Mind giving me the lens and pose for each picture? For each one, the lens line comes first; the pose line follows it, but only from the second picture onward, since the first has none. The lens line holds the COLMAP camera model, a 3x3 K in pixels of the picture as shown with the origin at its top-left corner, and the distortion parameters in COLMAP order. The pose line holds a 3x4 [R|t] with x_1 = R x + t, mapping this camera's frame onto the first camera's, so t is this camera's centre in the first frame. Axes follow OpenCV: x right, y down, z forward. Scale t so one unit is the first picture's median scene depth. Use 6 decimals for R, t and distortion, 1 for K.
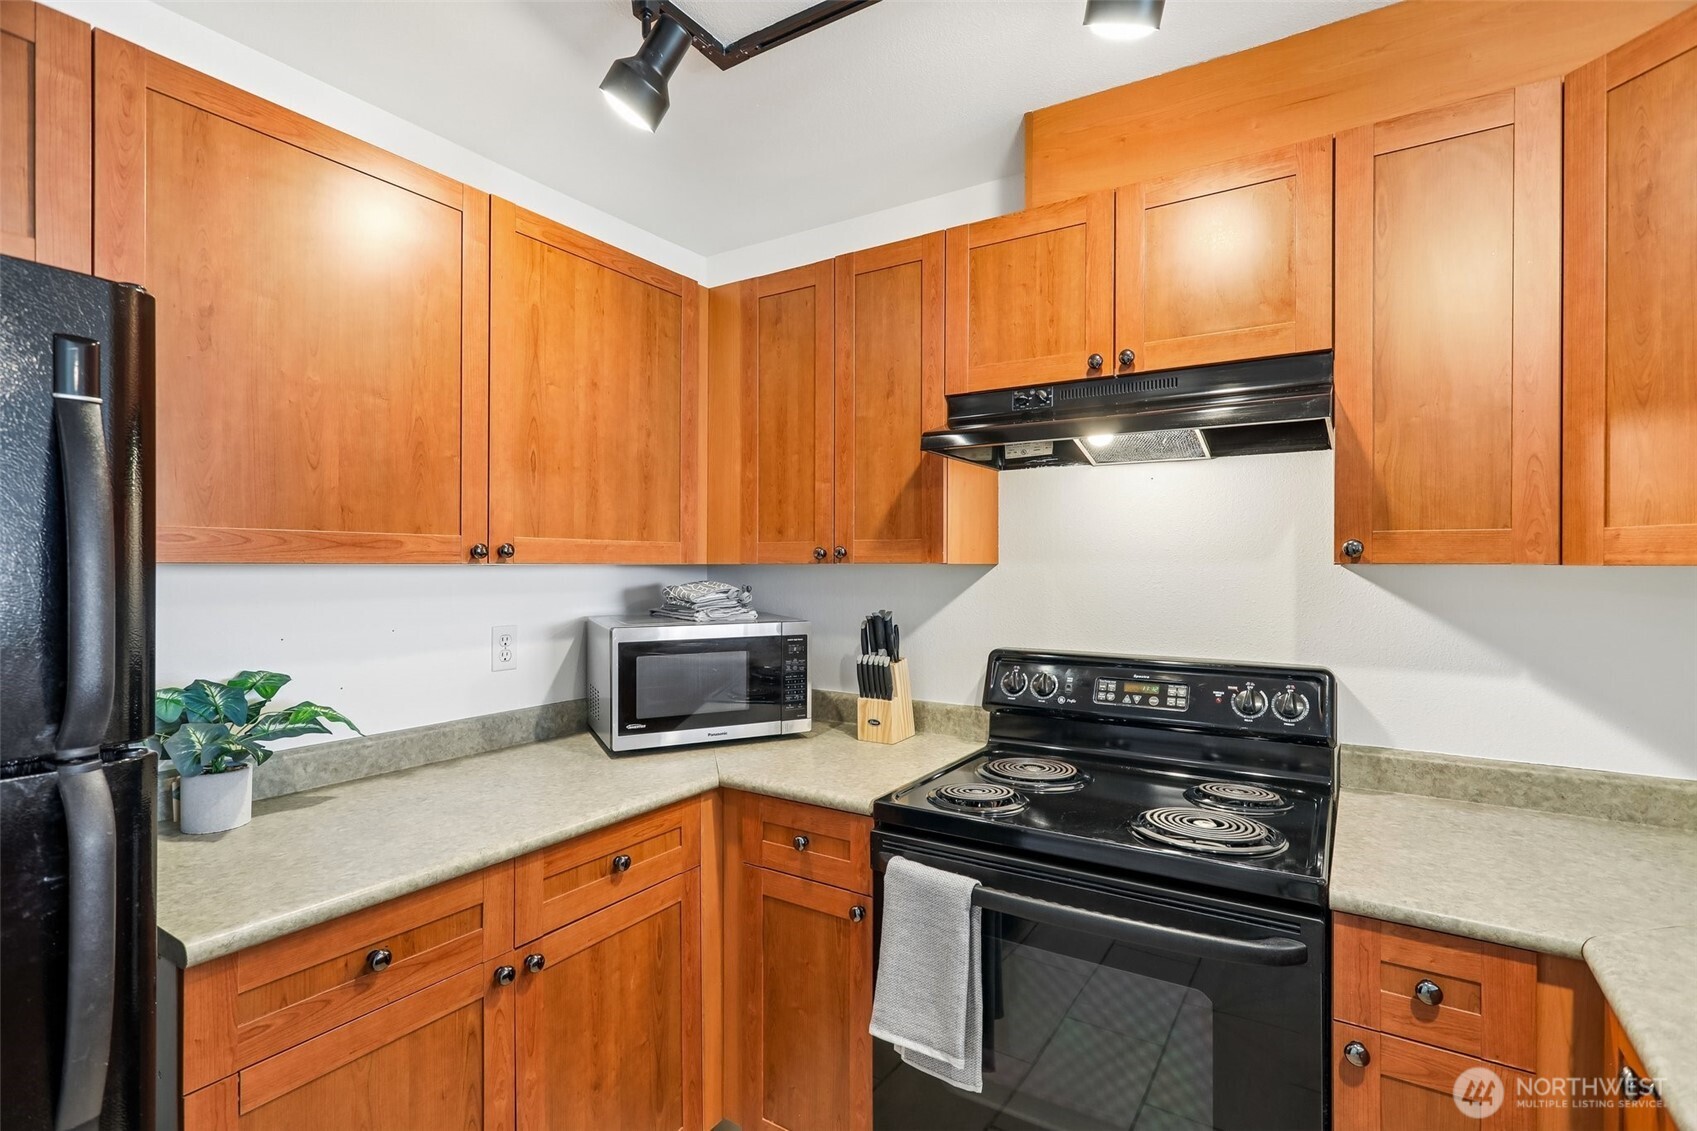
lens RADIAL K [[792.7, 0, 847.1], [0, 792.7, 567.9], [0, 0, 1]] dist [-0.004651, 0.003046]
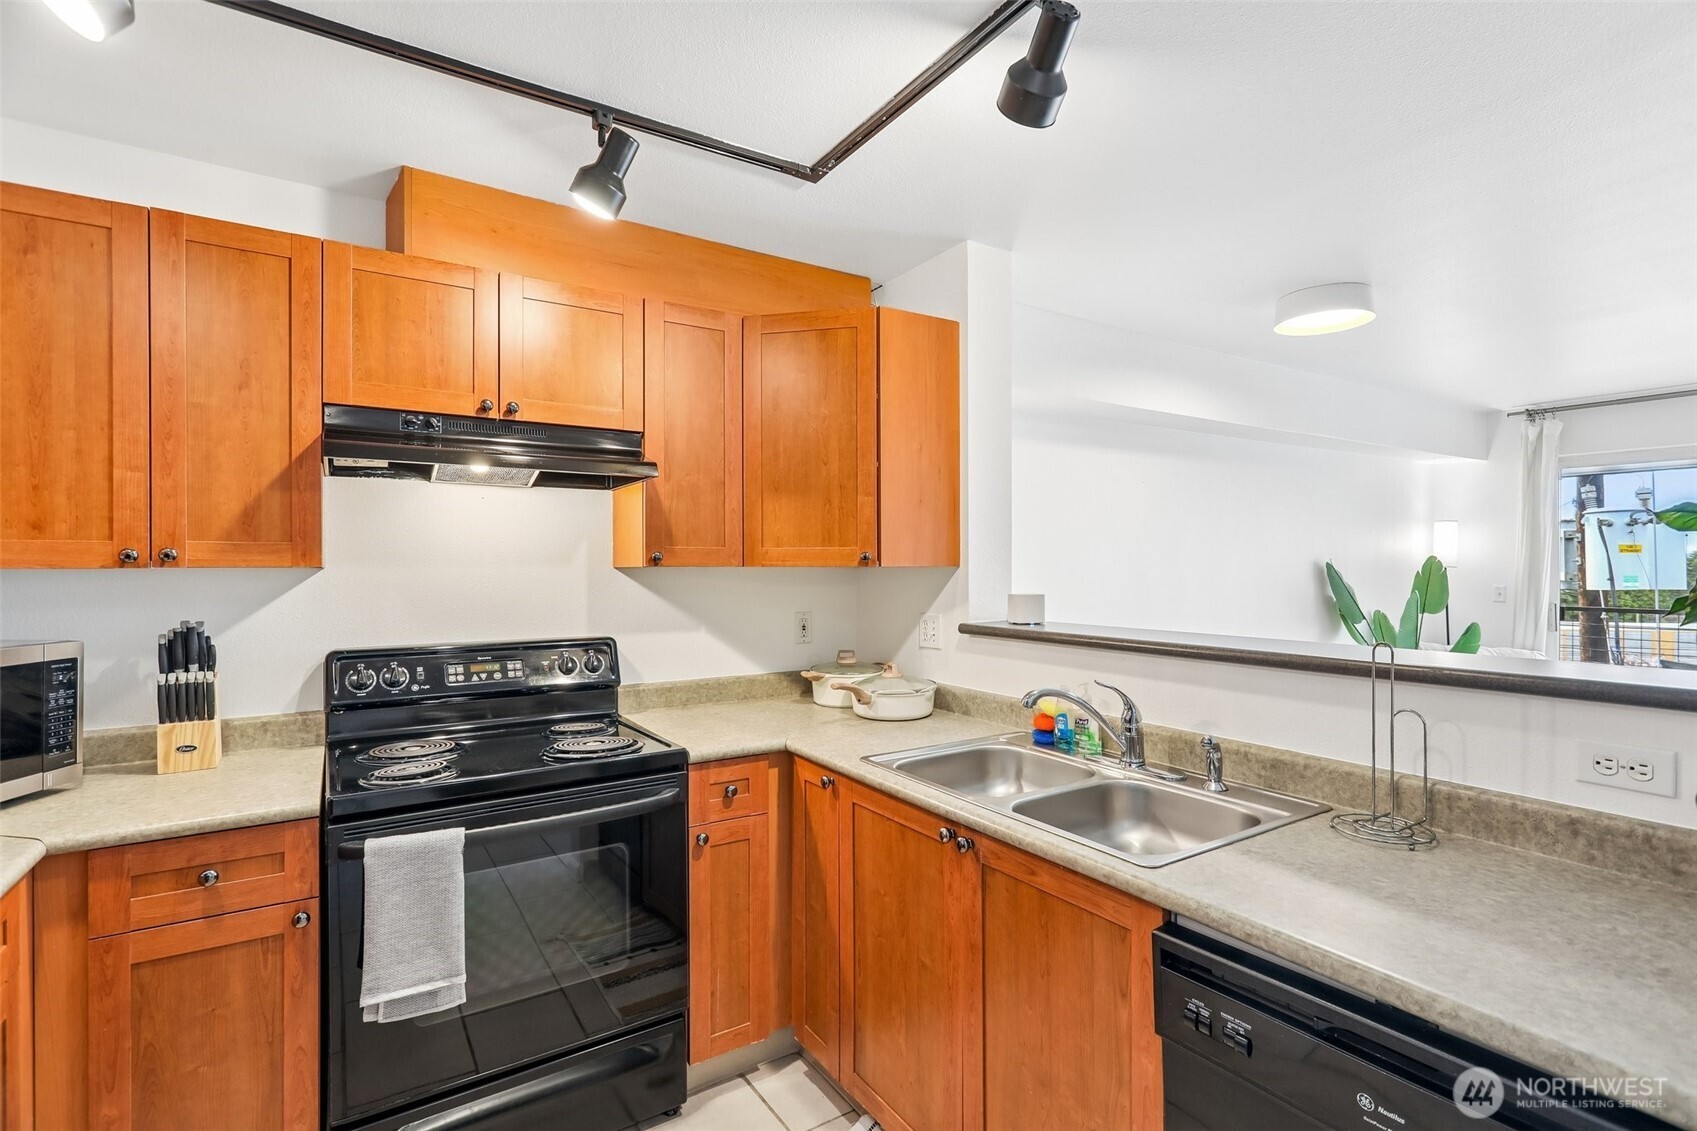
lens RADIAL K [[792.7, 0, 857.9], [0, 792.7, 565.9], [0, 0, 1]] dist [-0.004651, 0.003046]
pose [[0.415585, -0.002813, 0.909550, -0.511717], [0.006964, 0.999976, -0.000090, -0.002535], [-0.909527, 0.006371, 0.415595, -0.044813]]
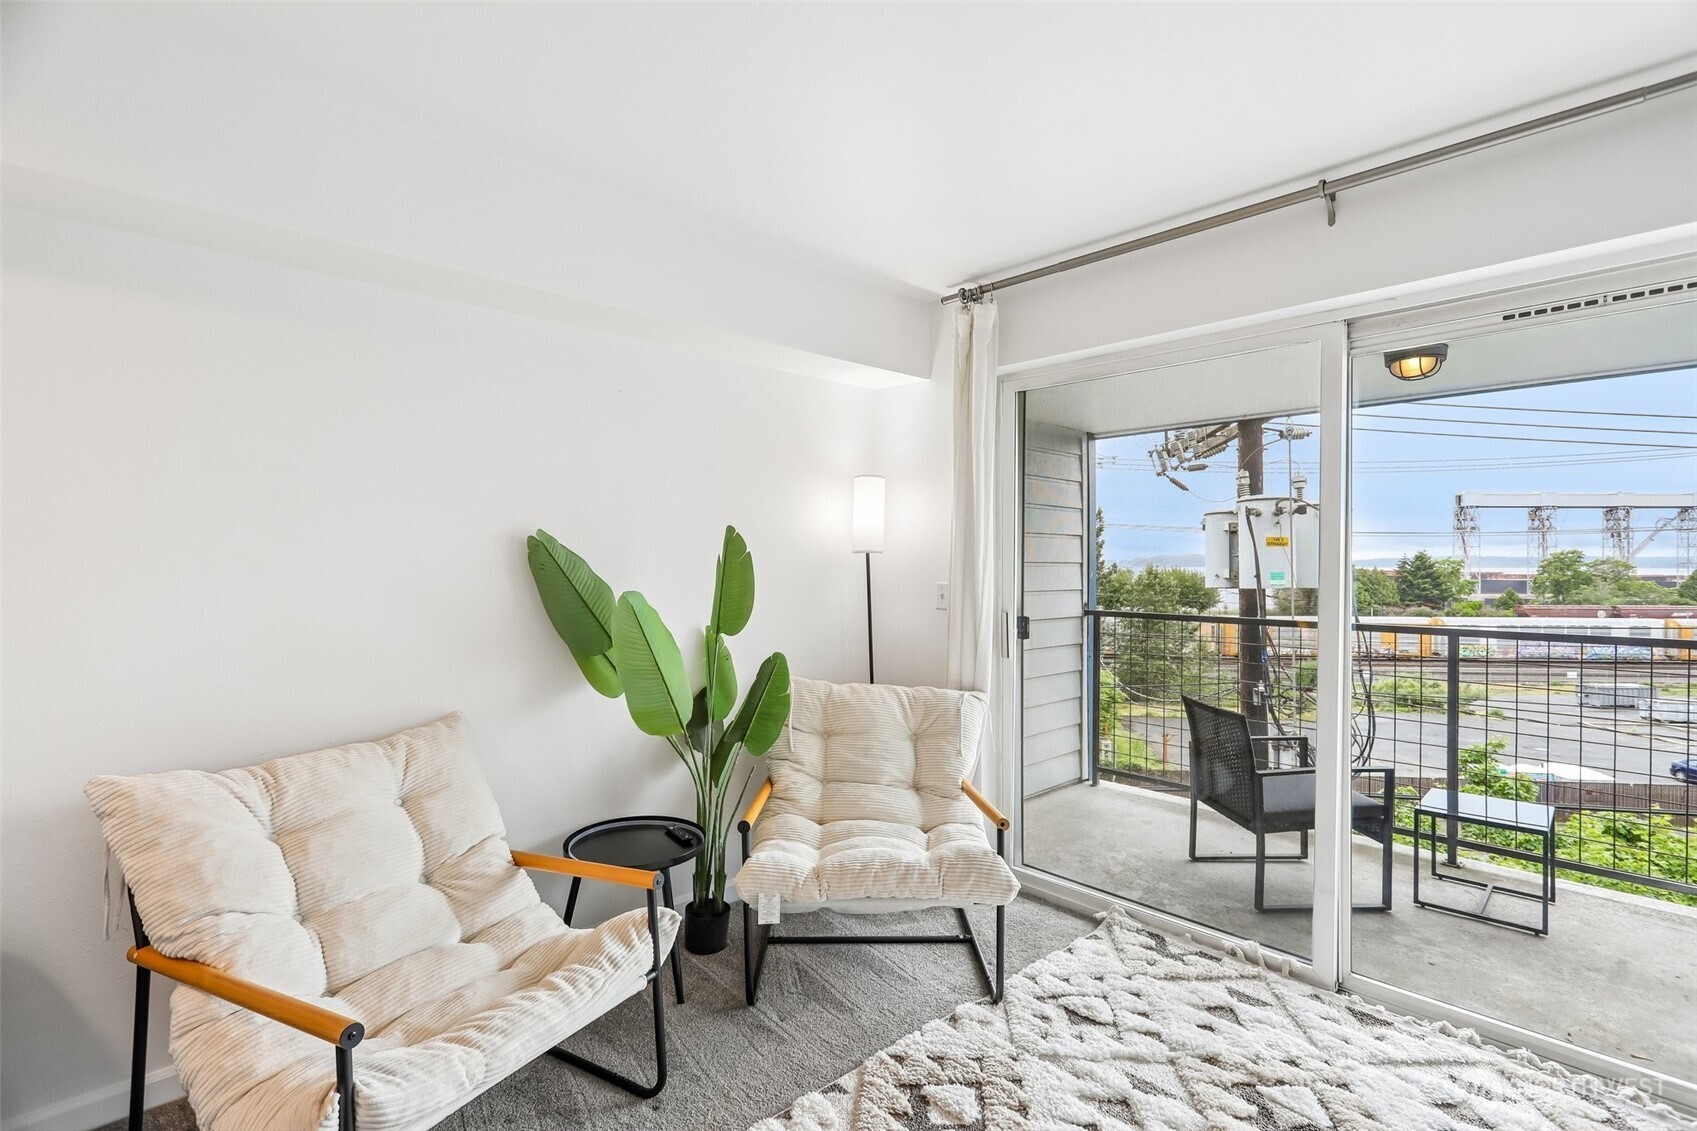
lens RADIAL K [[792.7, 0, 852.8], [0, 792.7, 565.6], [0, 0, 1]] dist [-0.004651, 0.003046]
pose [[0.233304, -0.003537, 0.972397, 1.351544], [-0.000325, 0.999993, 0.003715, 0.043205], [-0.972404, -0.001183, 0.233301, -1.222996]]
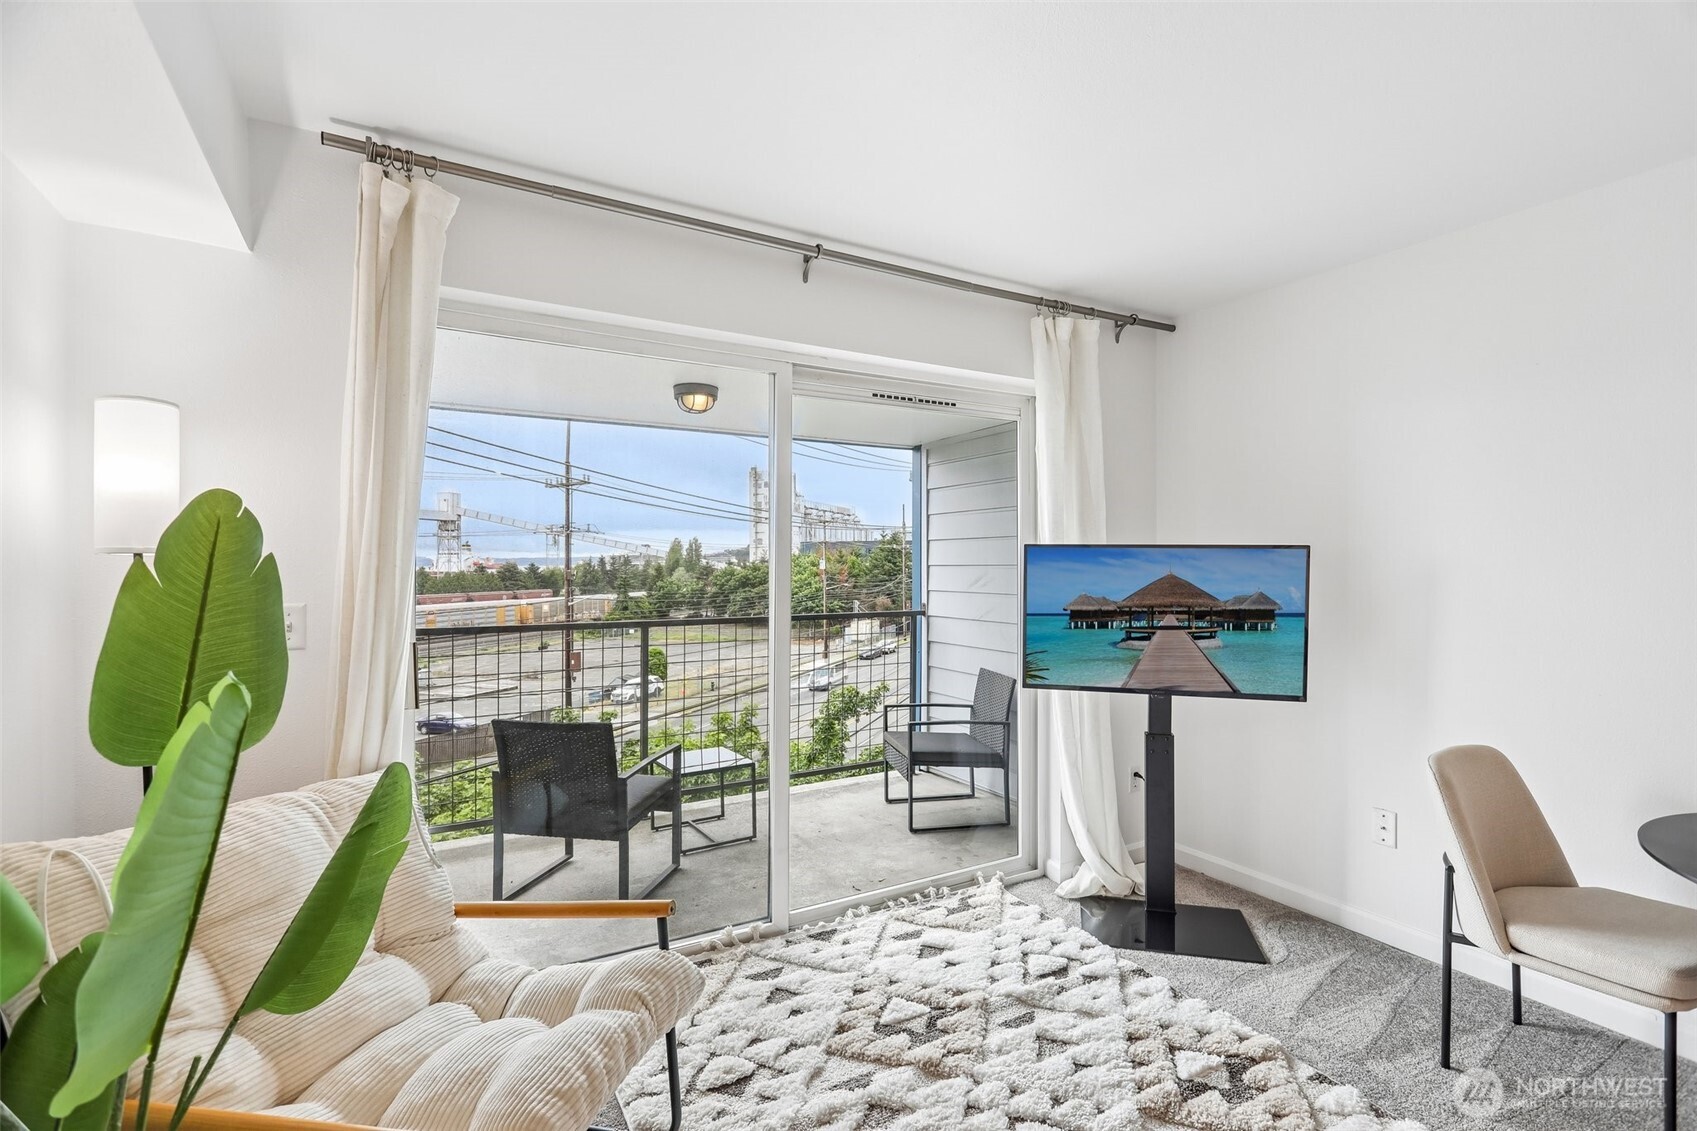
lens RADIAL K [[792.7, 0, 852.0], [0, 792.7, 569.6], [0, 0, 1]] dist [-0.004651, 0.003046]
pose [[-0.889345, -0.004209, 0.457217, 1.992544], [0.000366, 0.999951, 0.009916, 0.030952], [-0.457236, 0.008986, -0.889300, -0.387753]]
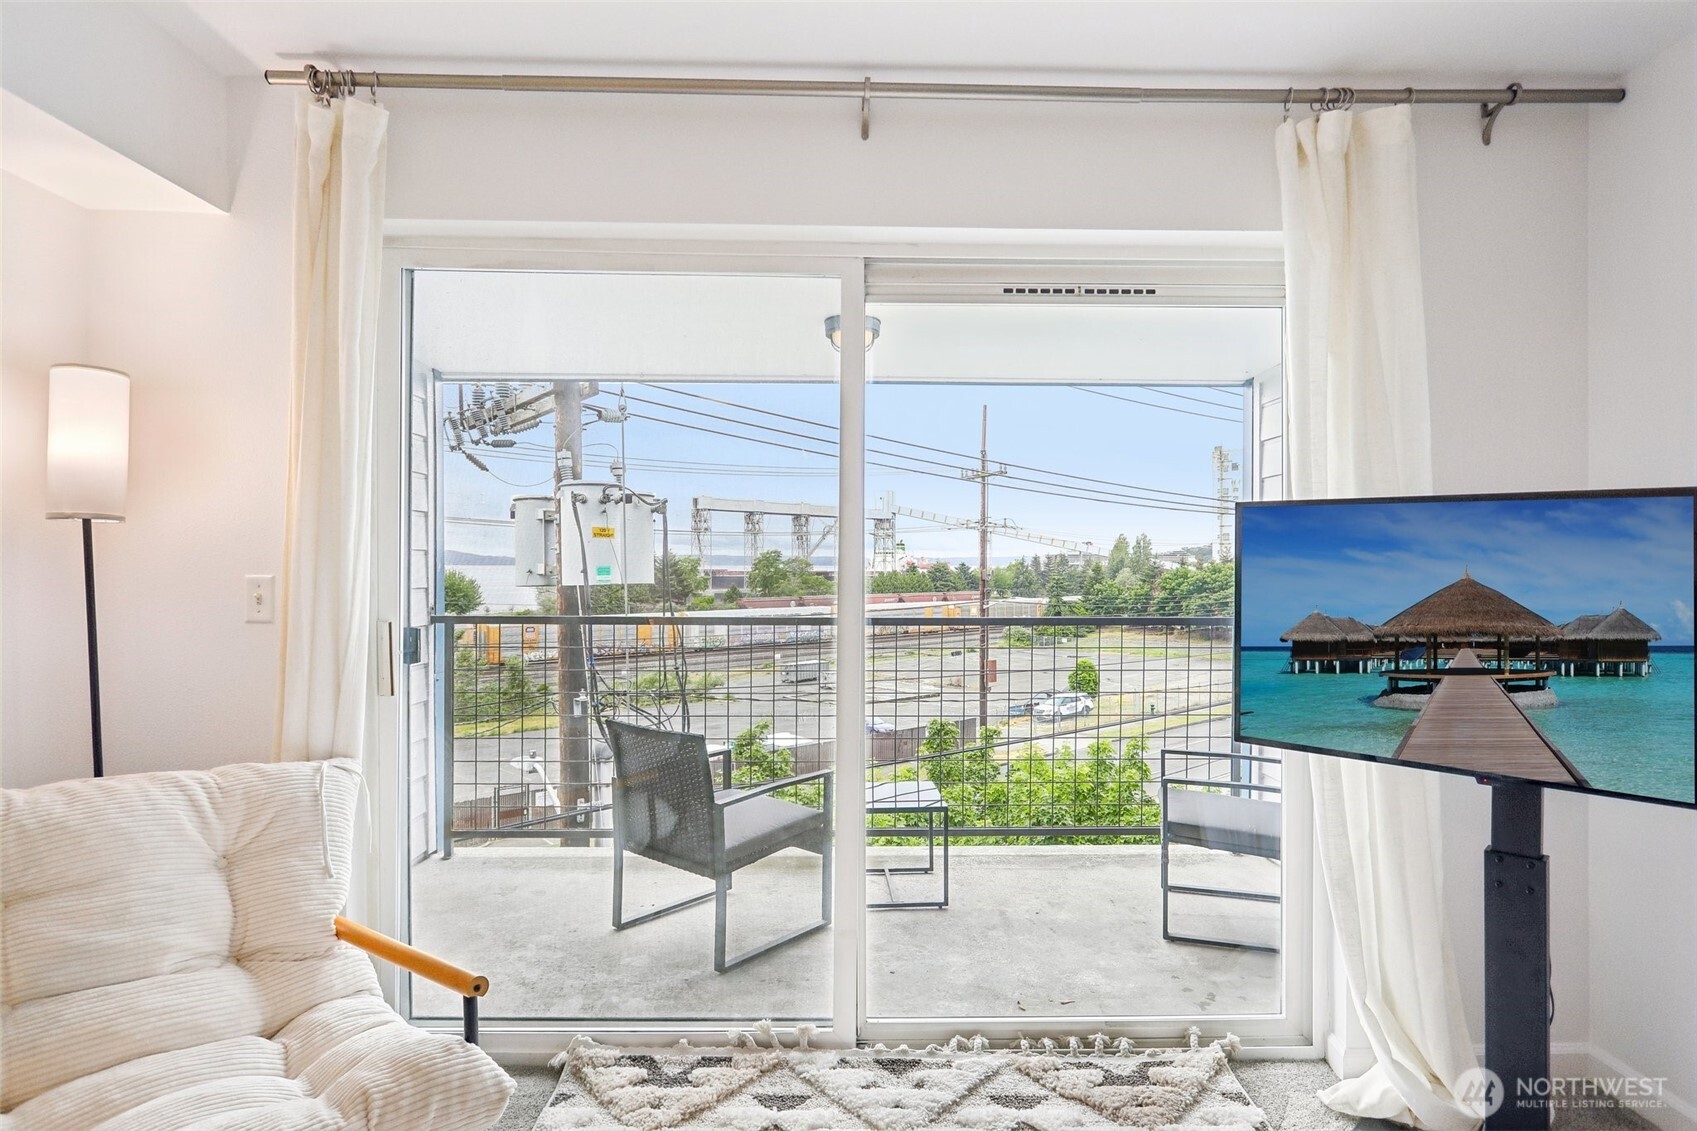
lens RADIAL K [[907.5, 0, 853.2], [0, 907.5, 567.4], [0, 0, 1]] dist [-0.003300, 0.003571]
pose [[-0.556690, -0.006582, 0.830694, 1.753699], [-0.001780, 0.999976, 0.006730, 0.068902], [-0.830719, 0.002268, -0.556688, -0.983680]]
